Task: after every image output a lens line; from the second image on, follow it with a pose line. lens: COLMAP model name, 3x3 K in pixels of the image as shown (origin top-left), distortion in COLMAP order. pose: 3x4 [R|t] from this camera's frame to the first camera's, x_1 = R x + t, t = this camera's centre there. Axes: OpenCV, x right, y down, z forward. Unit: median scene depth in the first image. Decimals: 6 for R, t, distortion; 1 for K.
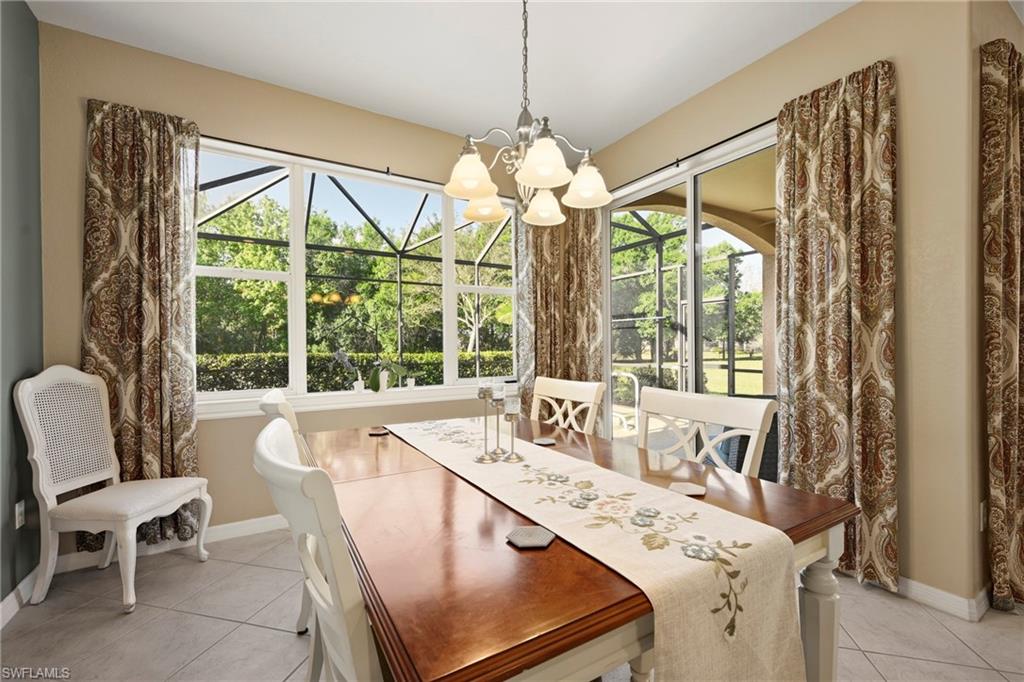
lens RADIAL K [[420.7, 0, 508.6], [0, 420.7, 347.8], [0, 0, 1]] dist [0.002950, 0.000106]
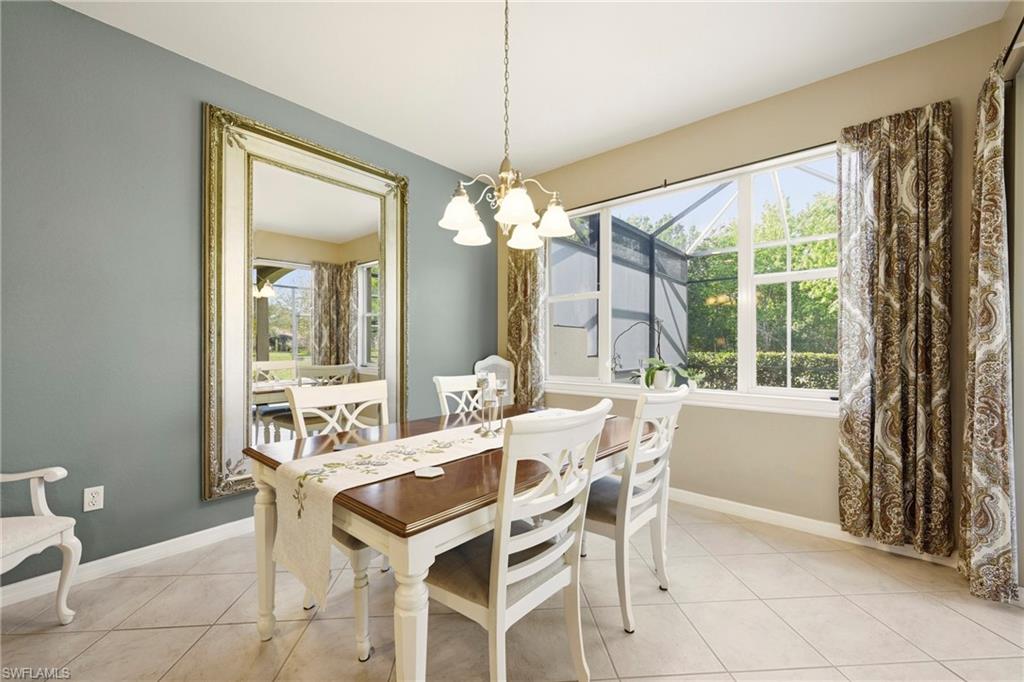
lens RADIAL K [[410.7, 0, 520.9], [0, 410.7, 344.7], [0, 0, 1]] dist [0.003559, 0.000389]
pose [[0.320772, 0.004142, -0.947147, 0.538127], [-0.008240, 0.999965, 0.001583, -0.008173], [0.947121, 0.007297, 0.320795, 0.294846]]
